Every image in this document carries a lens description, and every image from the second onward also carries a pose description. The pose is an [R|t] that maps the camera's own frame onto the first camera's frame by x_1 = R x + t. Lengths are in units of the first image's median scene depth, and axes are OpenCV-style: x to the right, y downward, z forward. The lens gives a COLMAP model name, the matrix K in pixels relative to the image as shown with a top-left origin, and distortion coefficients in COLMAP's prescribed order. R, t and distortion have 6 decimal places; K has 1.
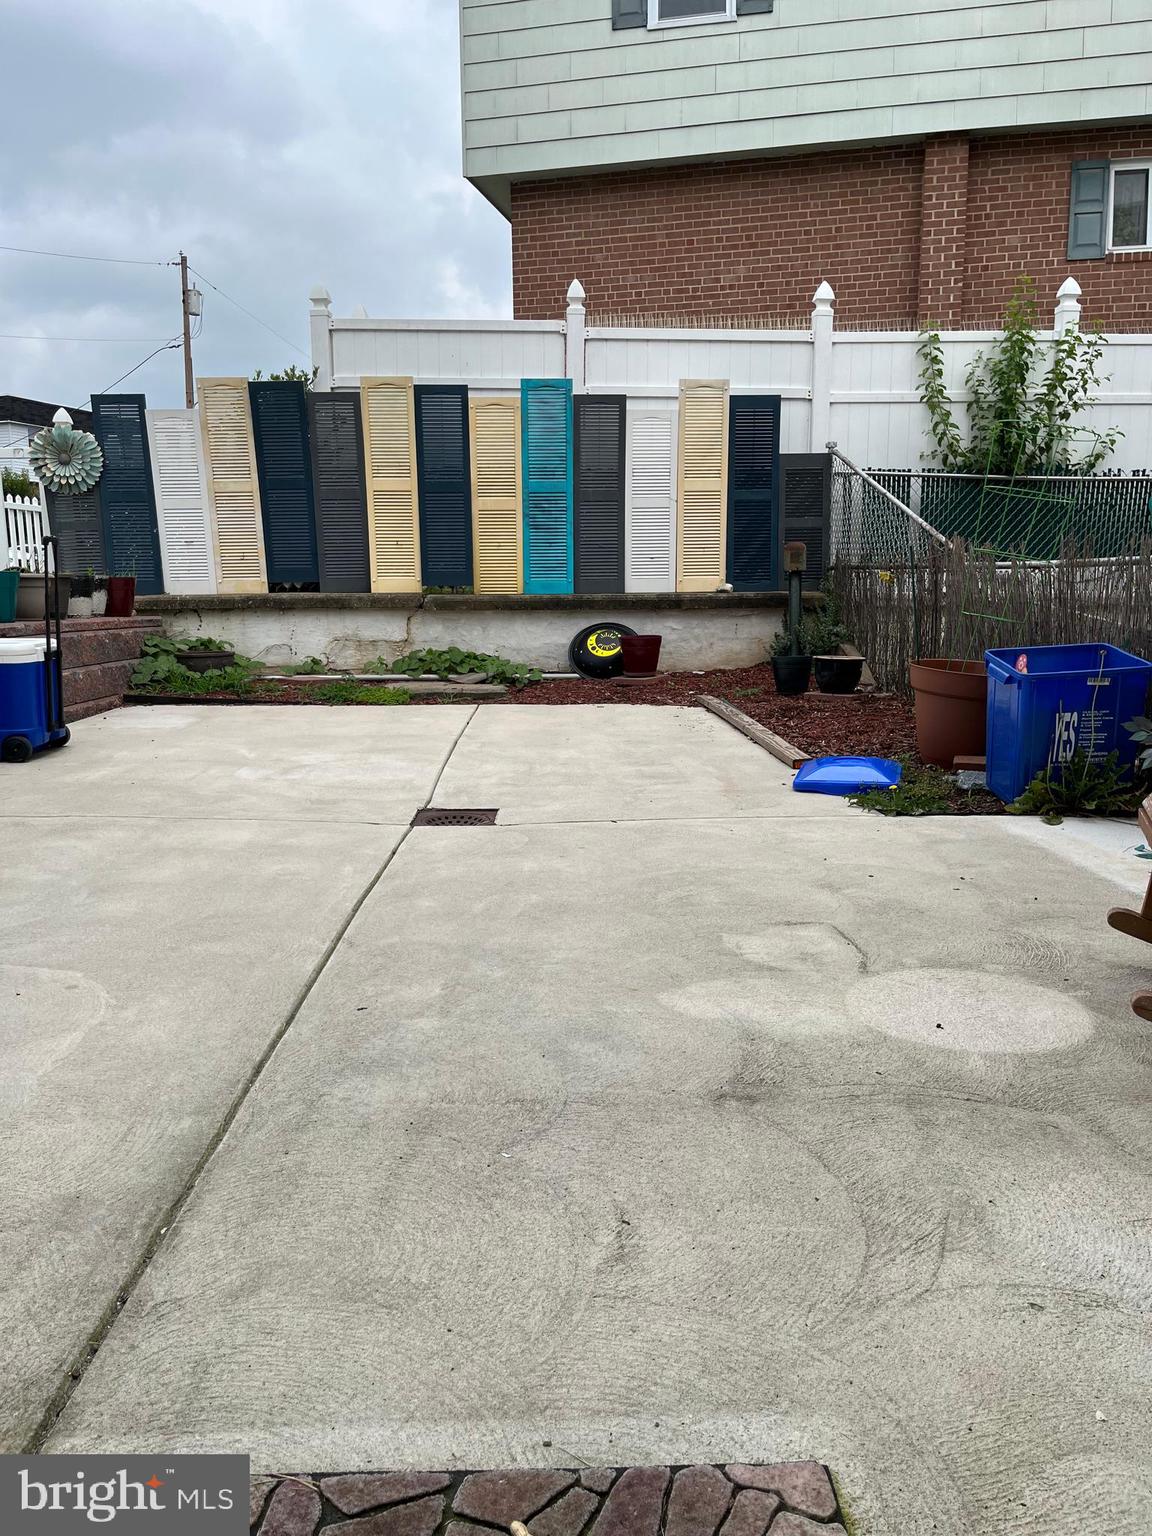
lens RADIAL K [[1180.1, 0, 576.0], [0, 1180.1, 768.0], [0, 0, 1]] dist [0.090111, 0.000308]
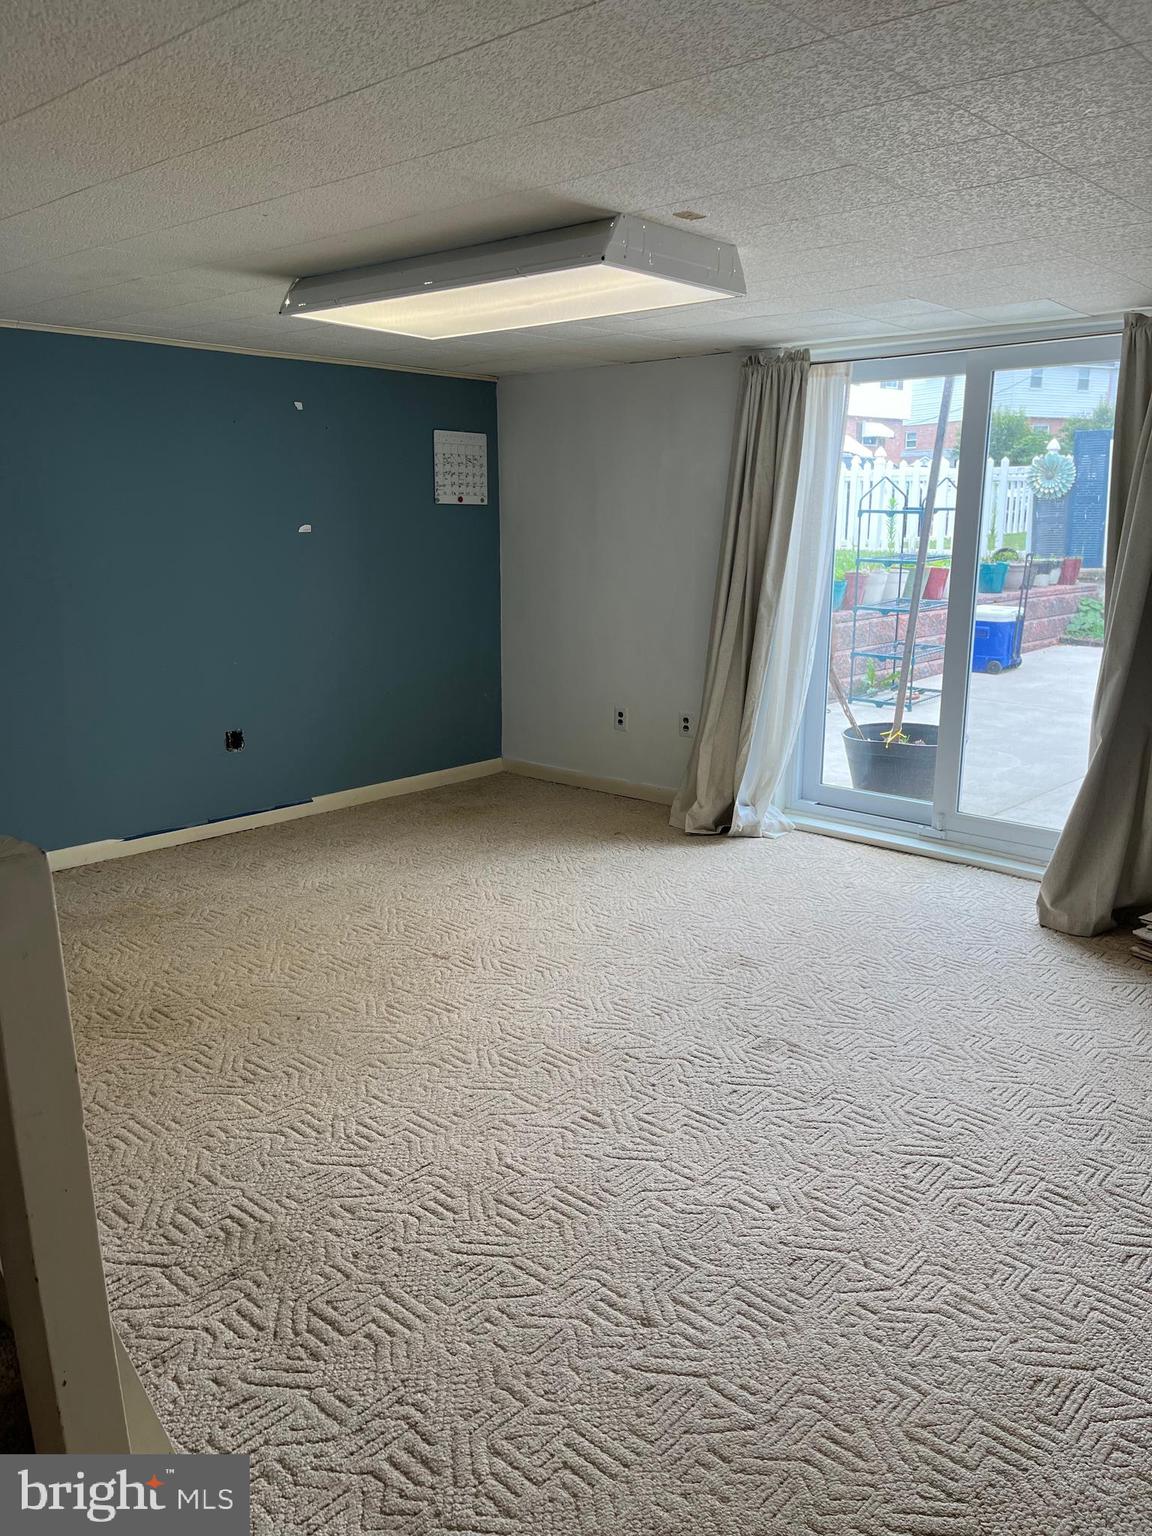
lens RADIAL K [[1170.6, 0, 576.0], [0, 1170.6, 768.0], [0, 0, 1]] dist [-0.001471, -0.001565]
pose [[0.718909, 0.160392, -0.676347, 0.221266], [-0.115263, 0.987051, 0.111558, 0.007603], [0.685481, -0.002242, 0.728087, -0.527524]]
